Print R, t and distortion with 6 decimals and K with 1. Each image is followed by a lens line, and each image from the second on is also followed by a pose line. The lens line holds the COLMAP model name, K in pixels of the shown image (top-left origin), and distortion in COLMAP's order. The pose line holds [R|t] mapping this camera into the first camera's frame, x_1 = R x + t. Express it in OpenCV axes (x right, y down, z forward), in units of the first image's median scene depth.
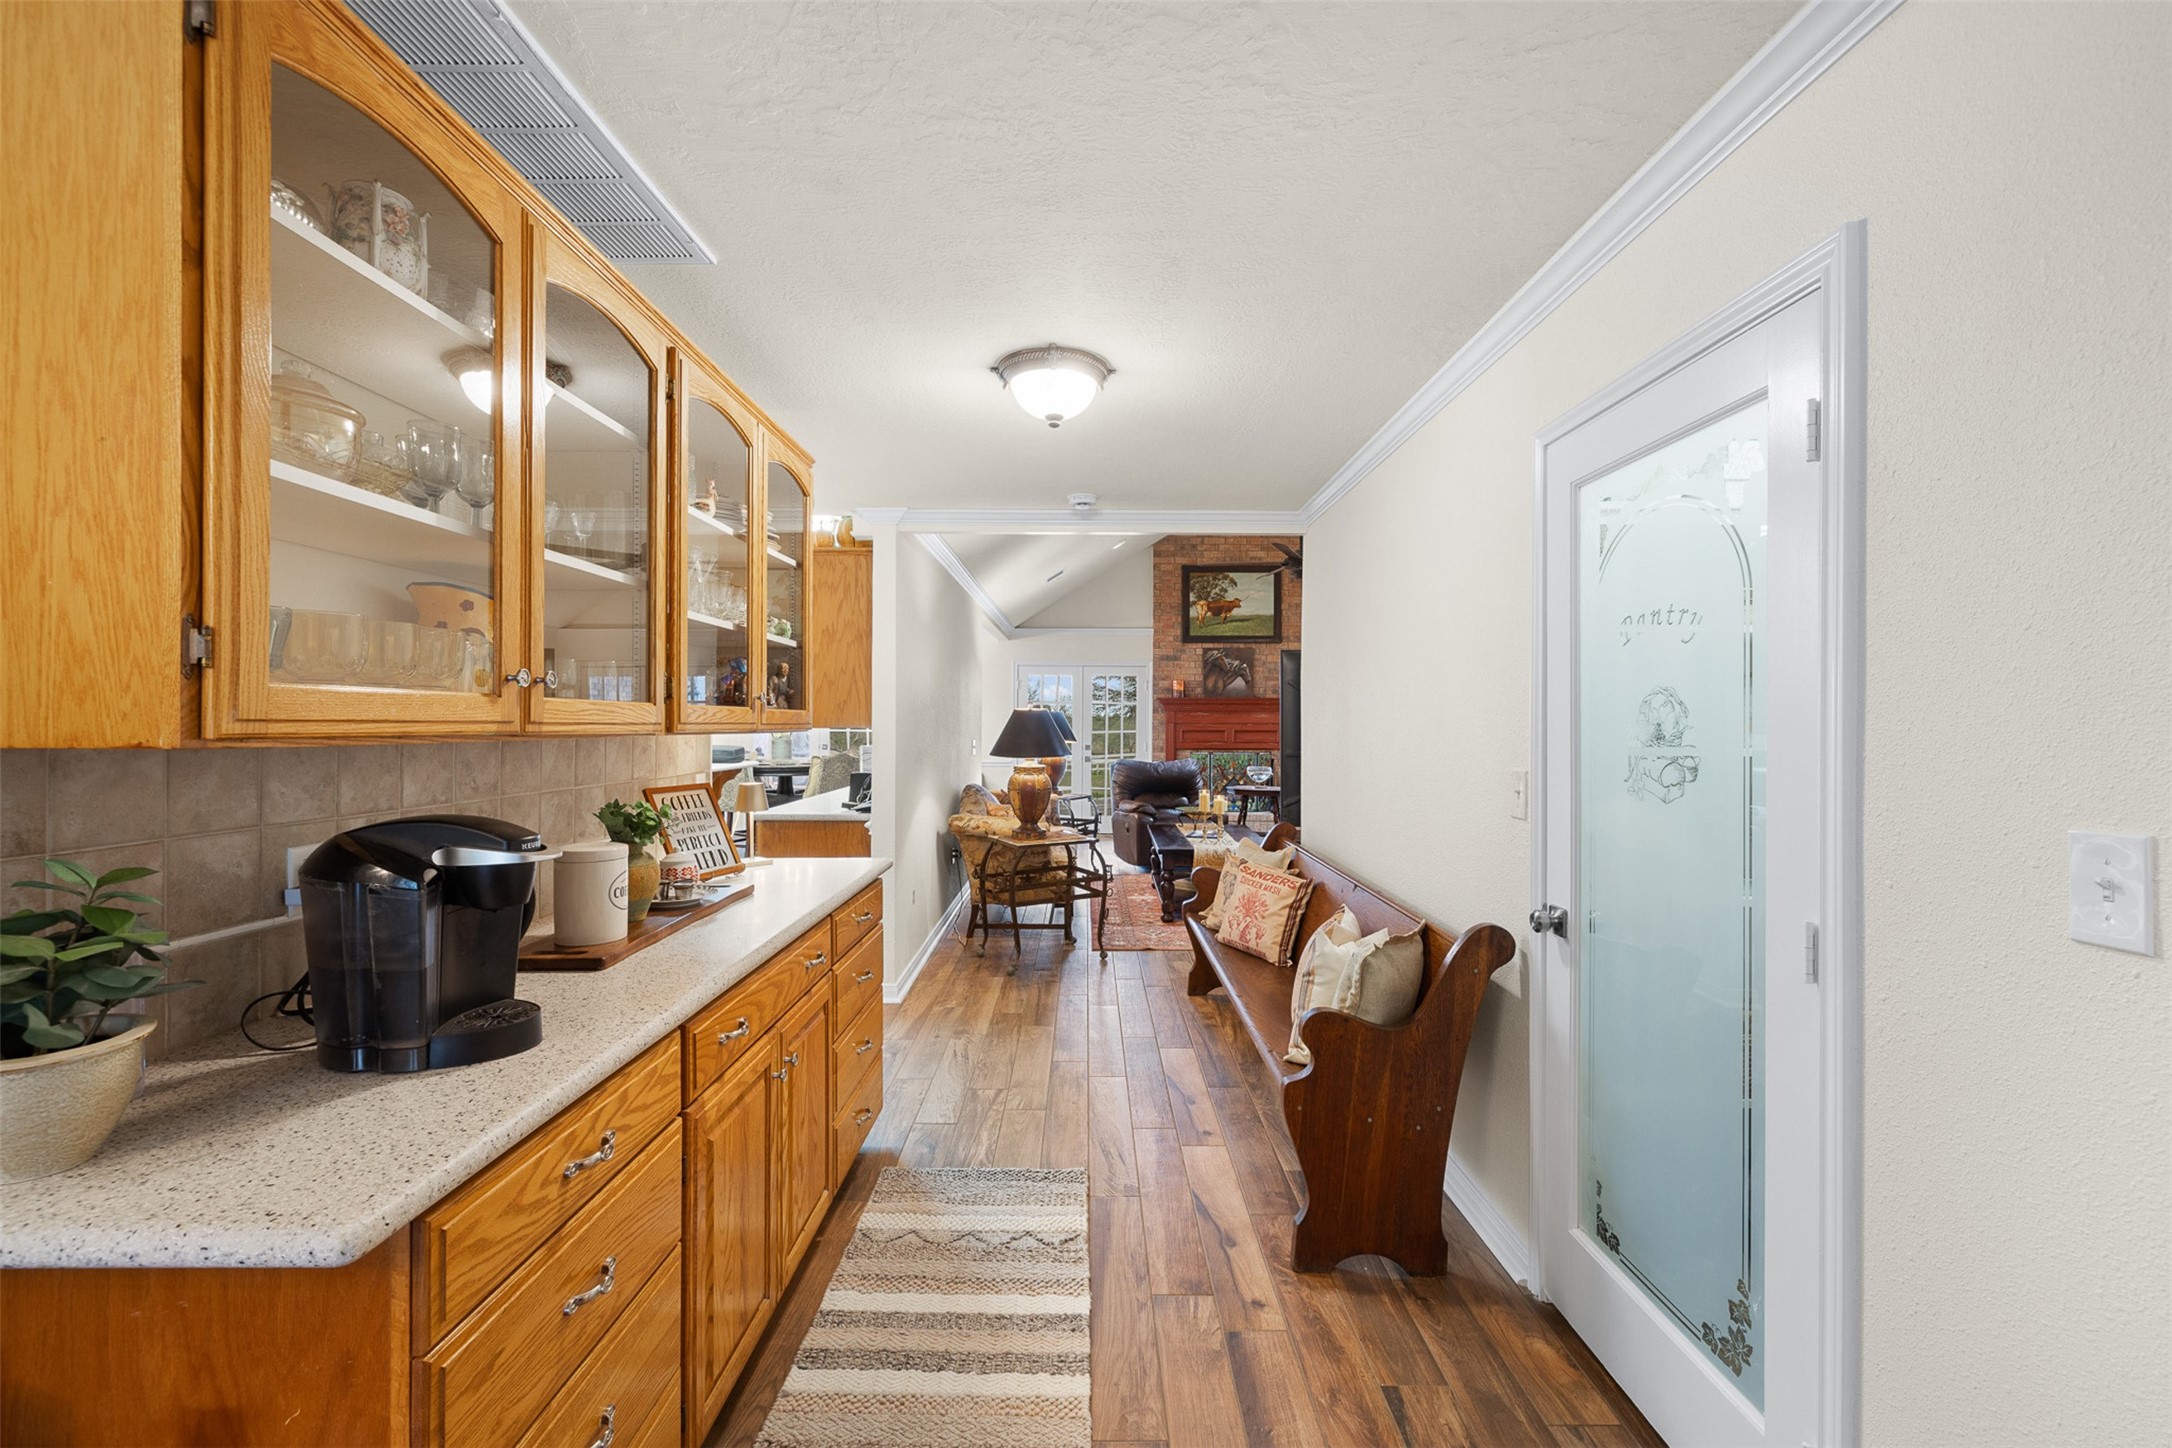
lens RADIAL K [[920.5, 0, 1084.6], [0, 920.5, 723.9], [0, 0, 1]] dist [0.002080, 0.000144]
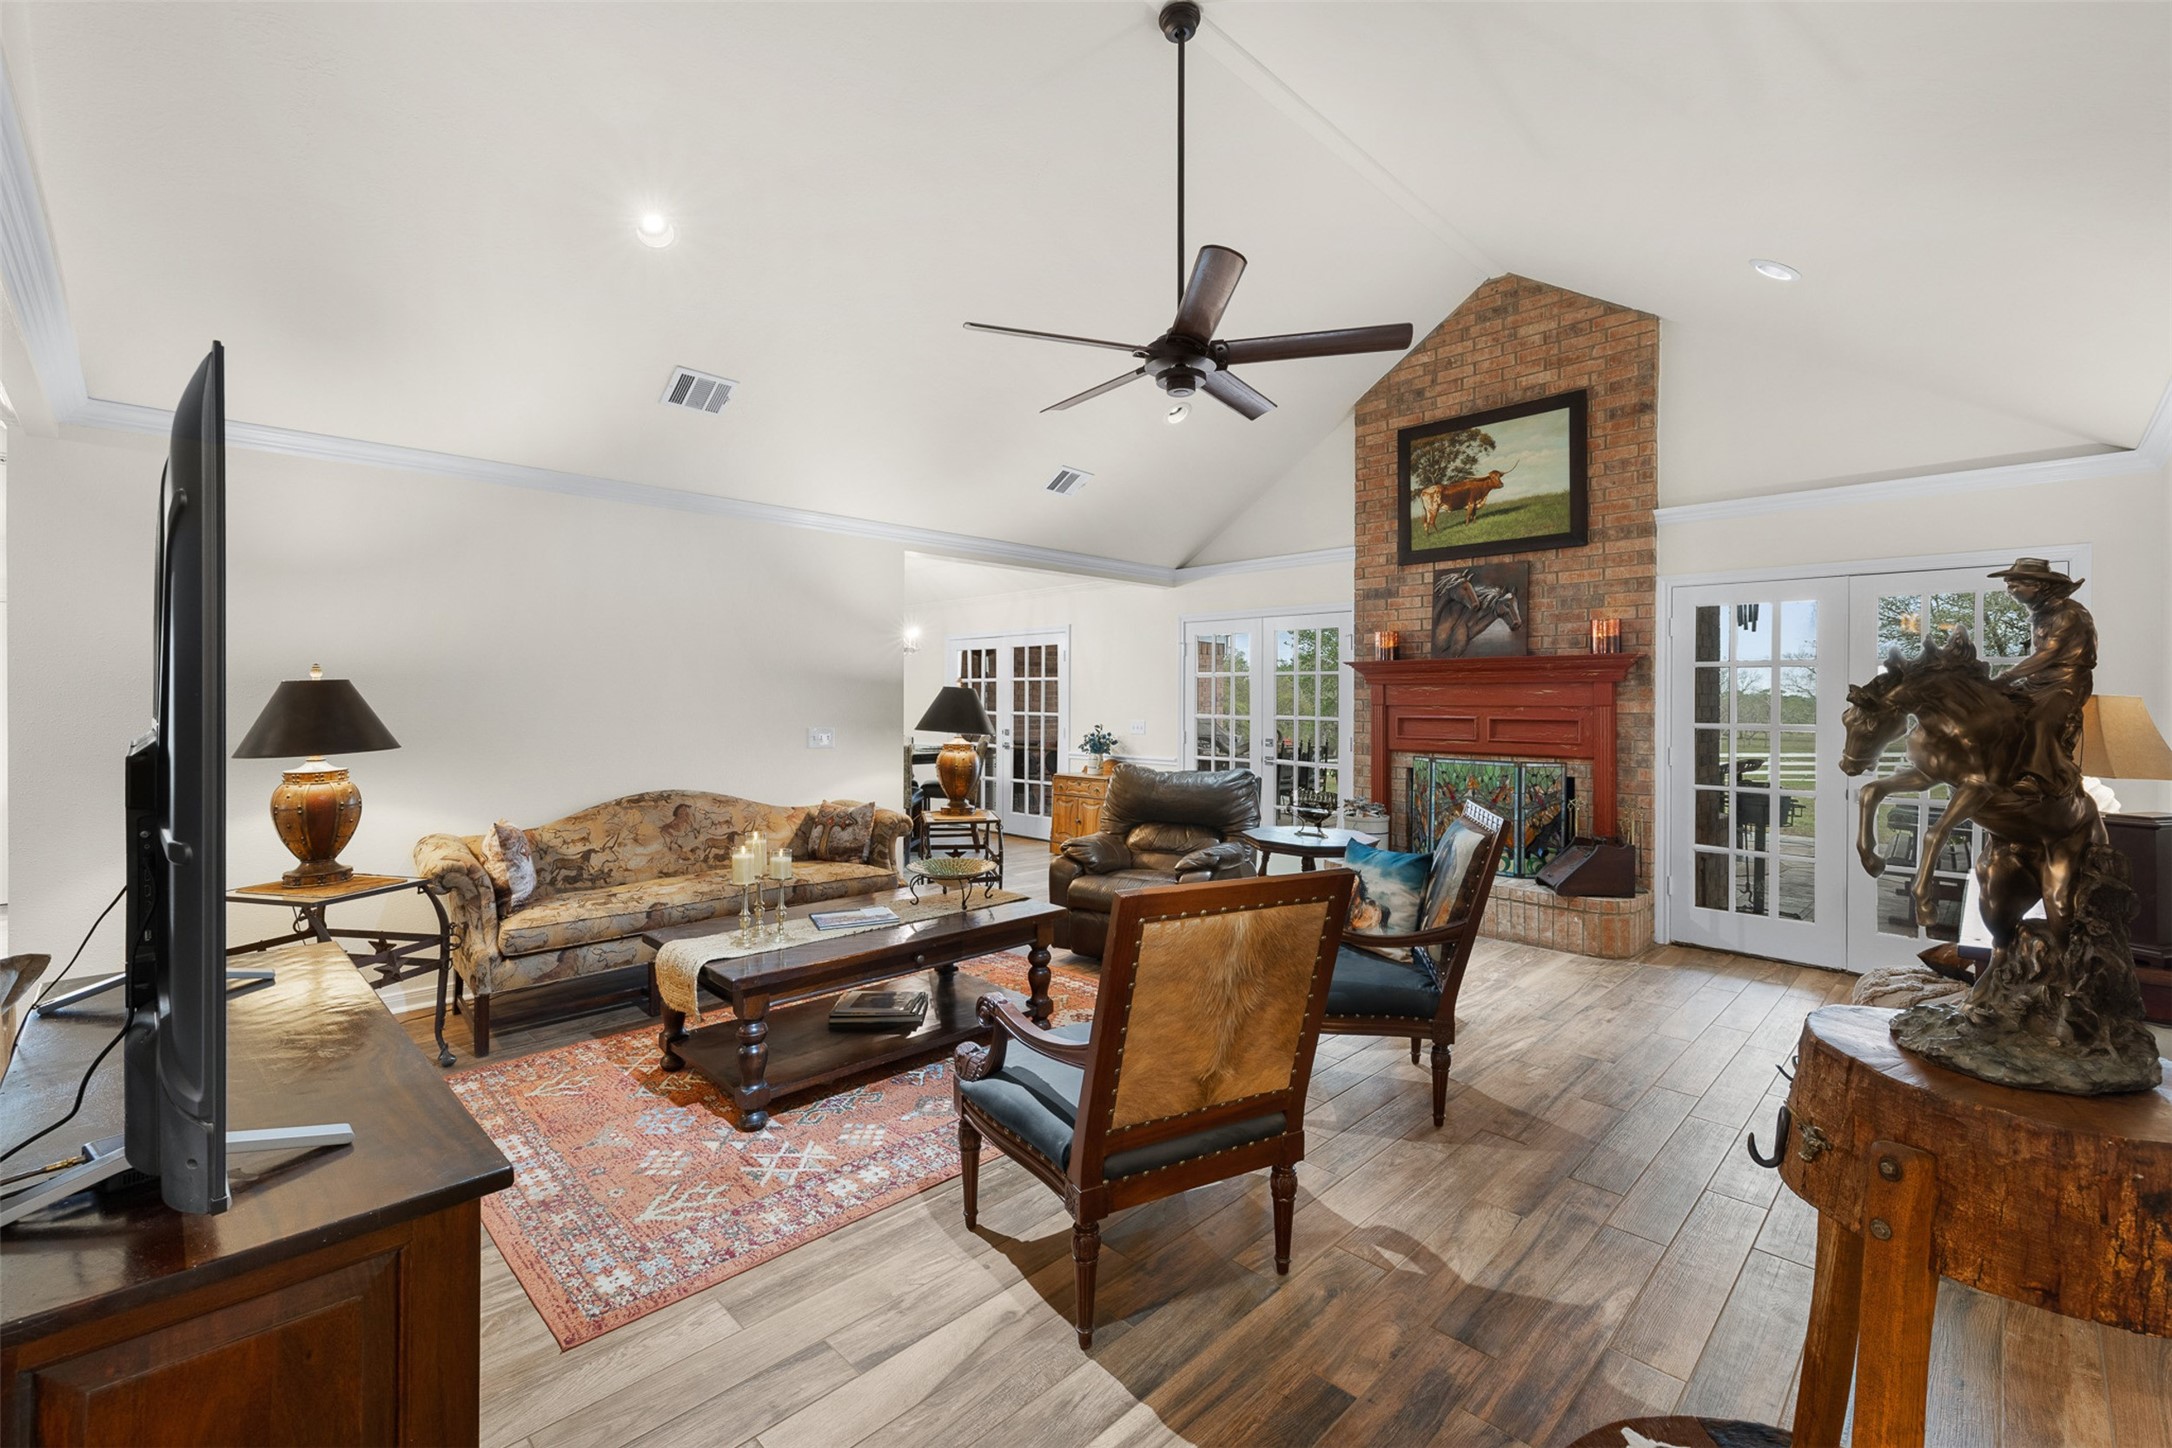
lens RADIAL K [[920.5, 0, 1078.7], [0, 920.5, 693.6], [0, 0, 1]] dist [0.002080, 0.000144]
pose [[0.705863, -0.005097, -0.708330, 0.371169], [-0.003074, 0.999943, -0.010259, -0.001755], [0.708341, 0.009419, 0.705807, 0.455226]]
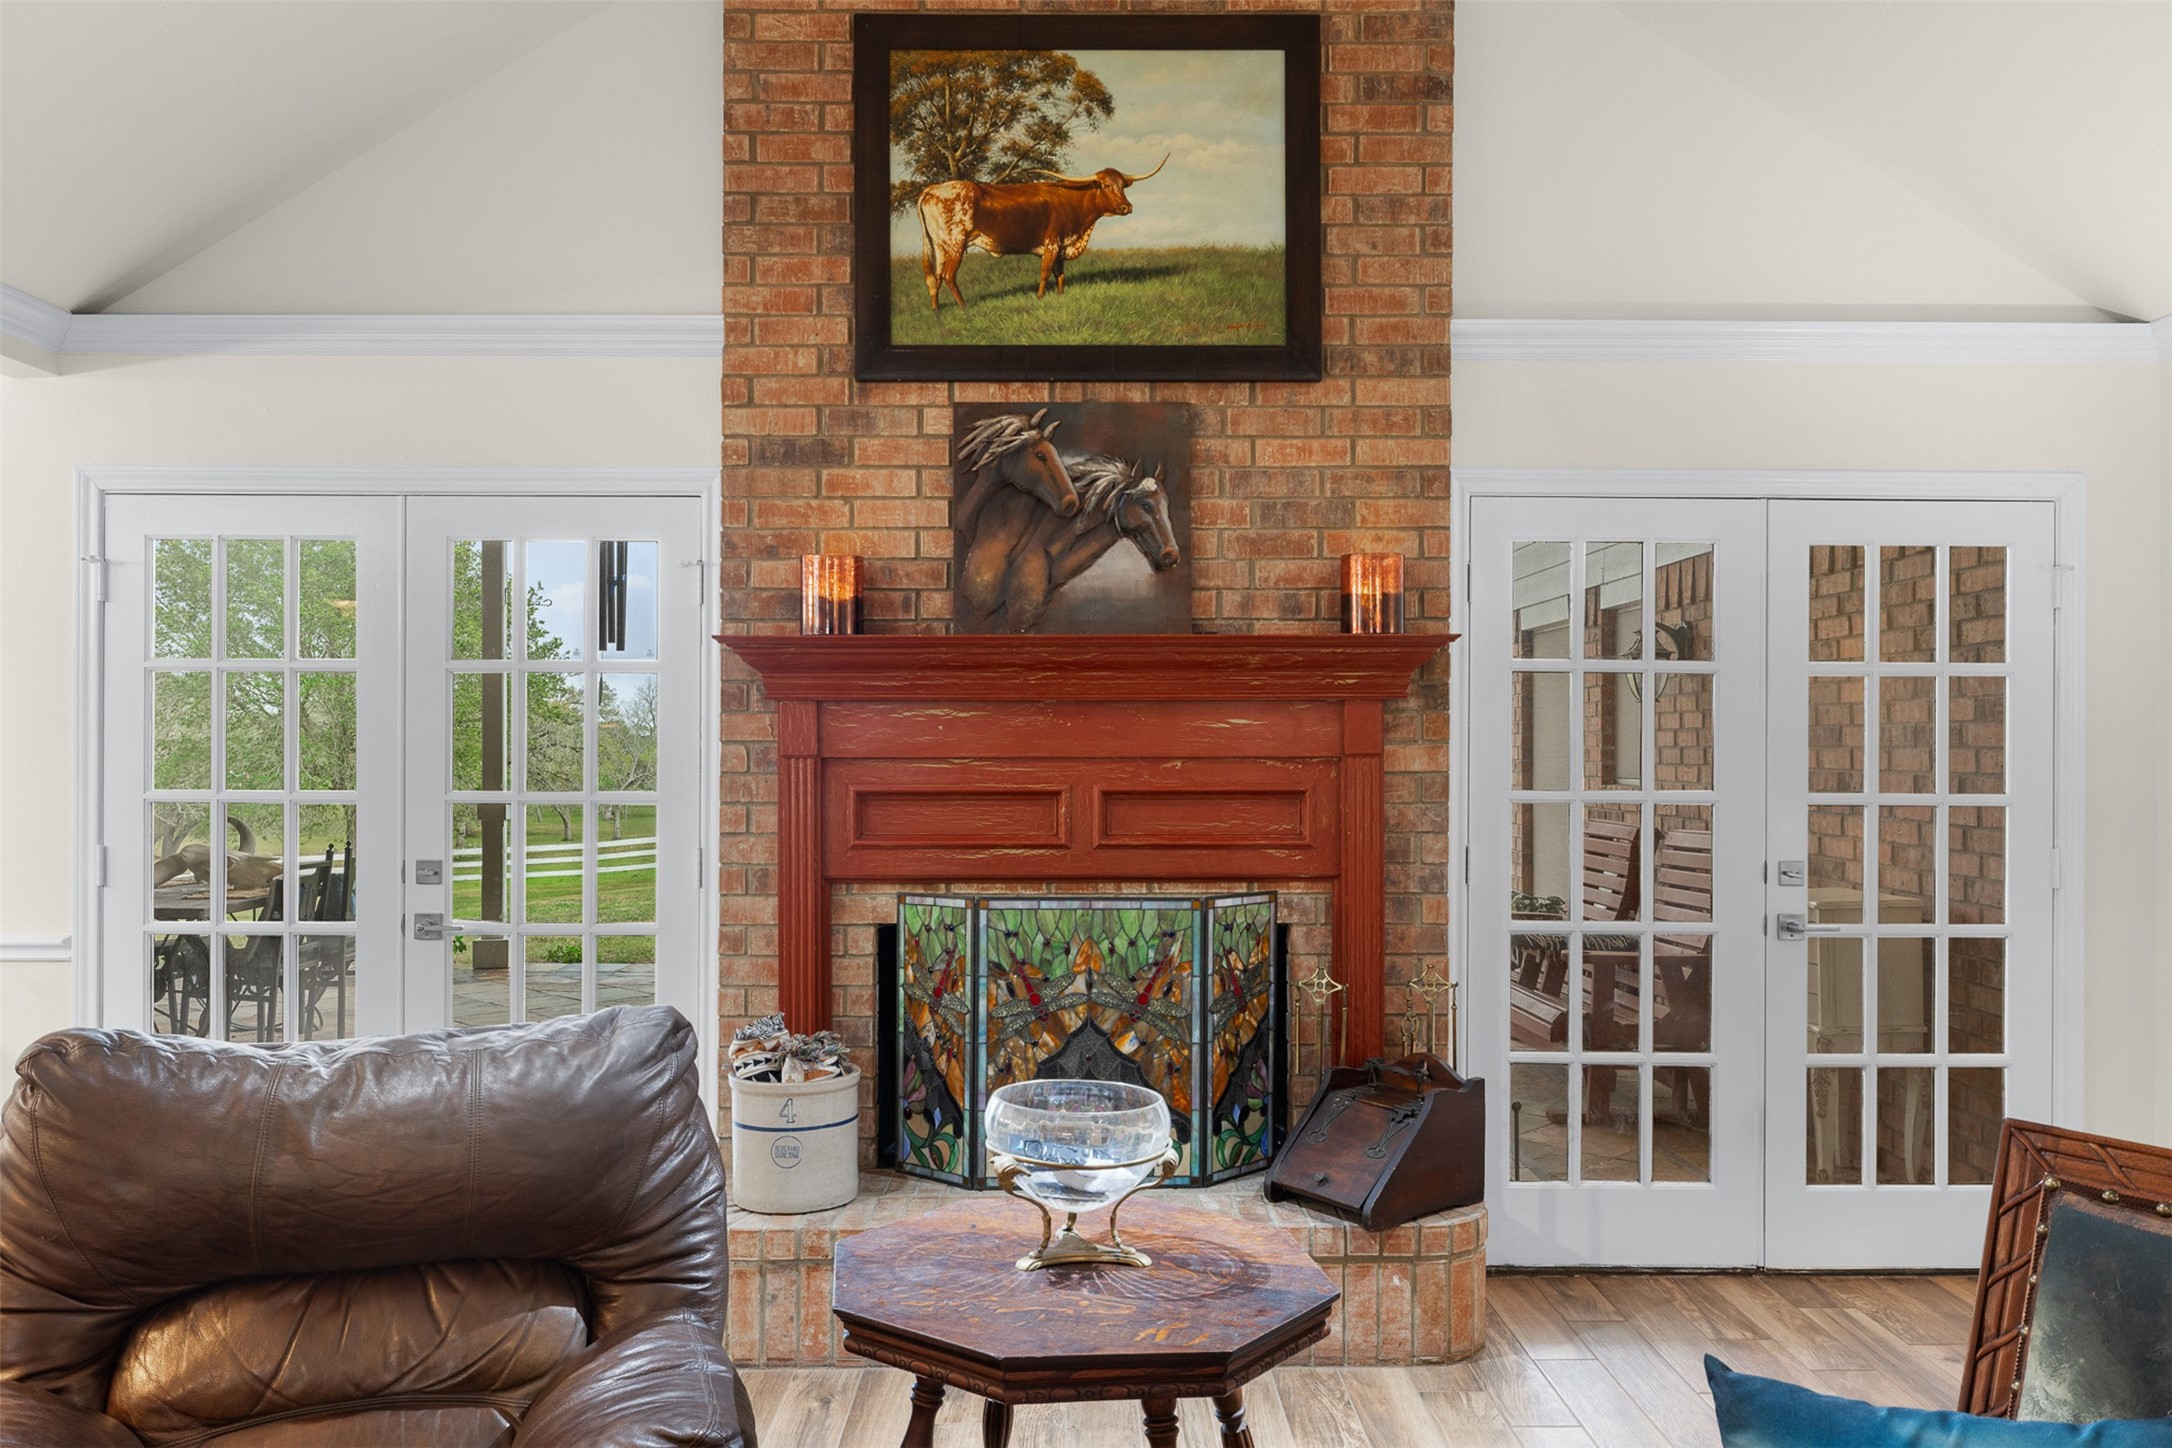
lens RADIAL K [[1609.6, 0, 1089.1], [0, 1609.6, 730.6], [0, 0, 1]] dist [-0.001338, 0.006350]
pose [[0.999830, -0.002950, 0.018175, 0.152864], [0.003109, 0.999957, -0.008722, -0.003778], [-0.018148, 0.008777, 0.999797, 0.628838]]
